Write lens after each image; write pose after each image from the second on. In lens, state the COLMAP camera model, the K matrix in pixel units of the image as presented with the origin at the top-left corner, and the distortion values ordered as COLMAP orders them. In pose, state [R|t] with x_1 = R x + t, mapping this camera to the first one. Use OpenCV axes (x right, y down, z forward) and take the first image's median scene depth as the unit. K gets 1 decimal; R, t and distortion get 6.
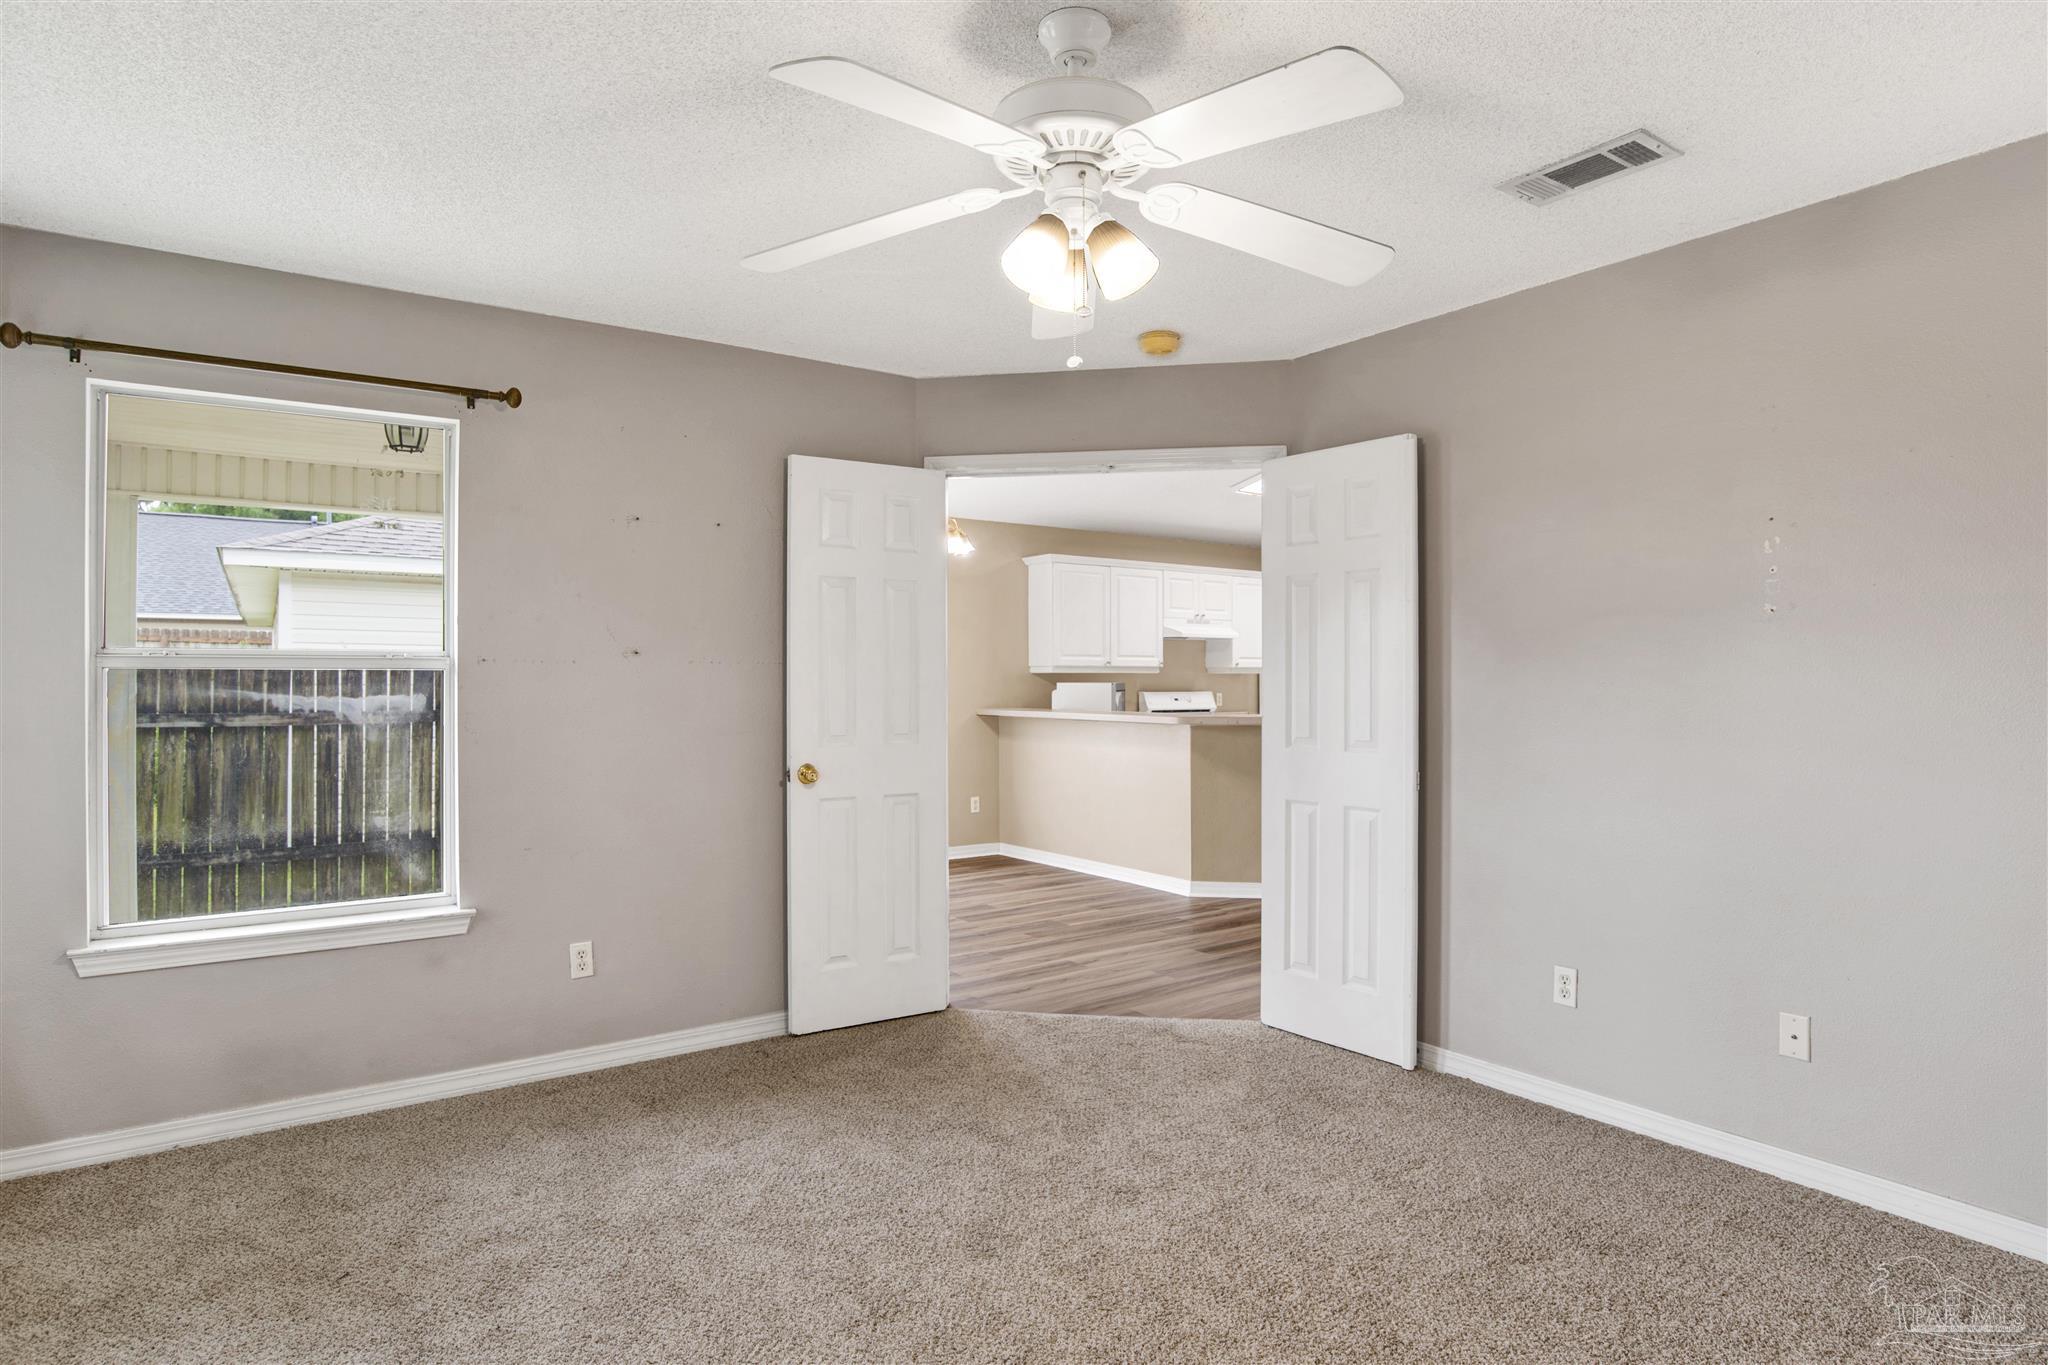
lens RADIAL K [[1205.8, 0, 1025.5], [0, 1205.8, 677.7], [0, 0, 1]] dist [-0.040931, 0.000253]
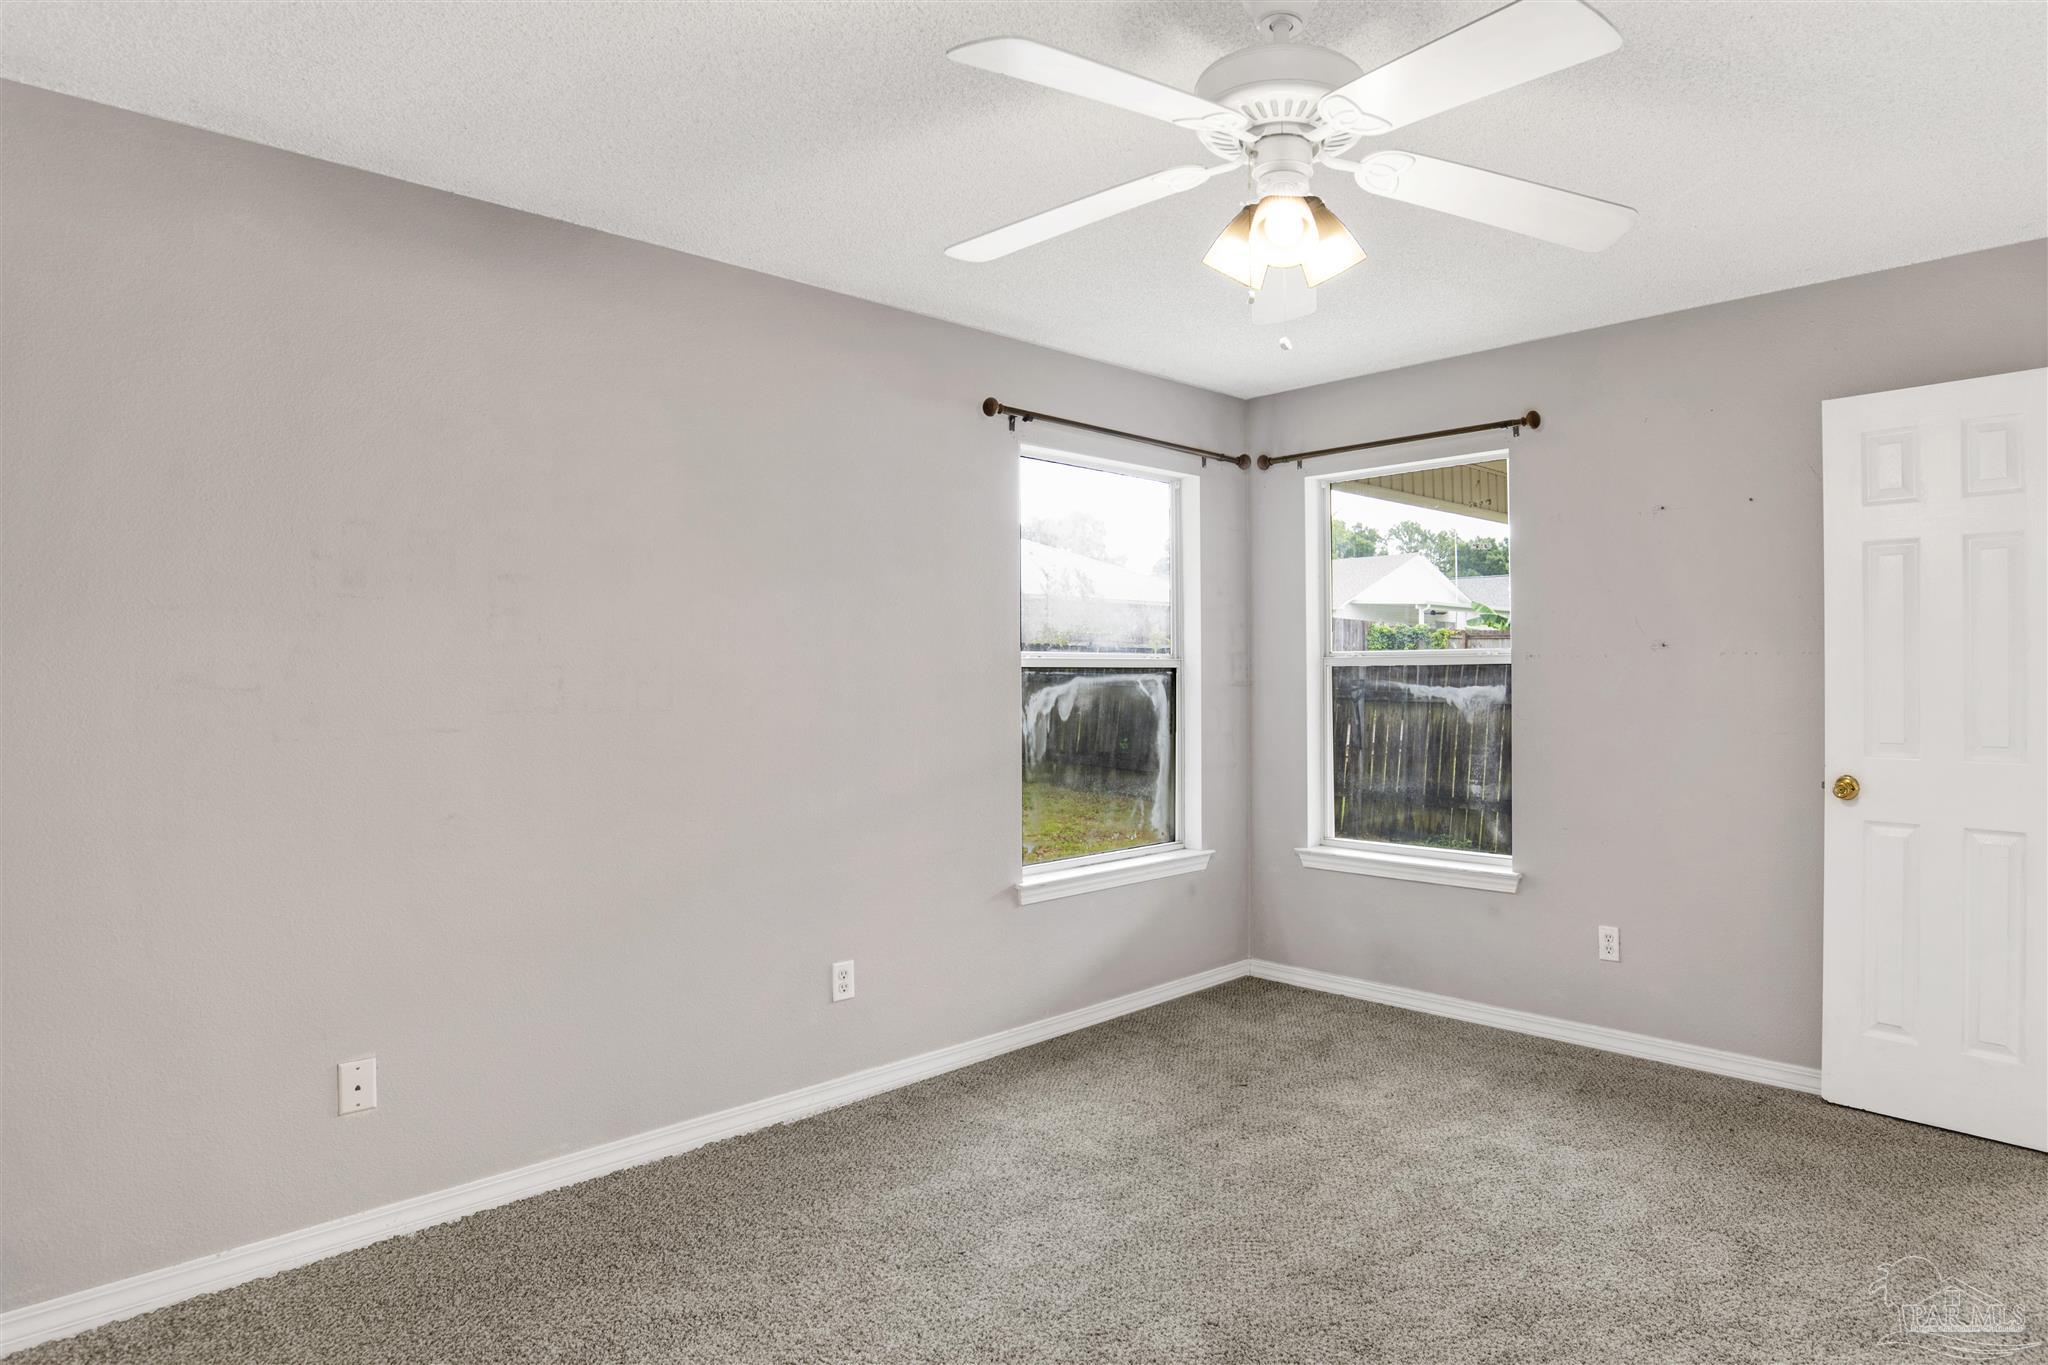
lens RADIAL K [[1071.9, 0, 1026.7], [0, 1071.9, 678.1], [0, 0, 1]] dist [-0.048368, 0.007288]
pose [[0.154745, 0.003563, -0.987948, 0.475529], [0.002762, 0.999988, 0.004039, 0.001359], [0.987951, -0.003354, 0.154733, 0.381181]]
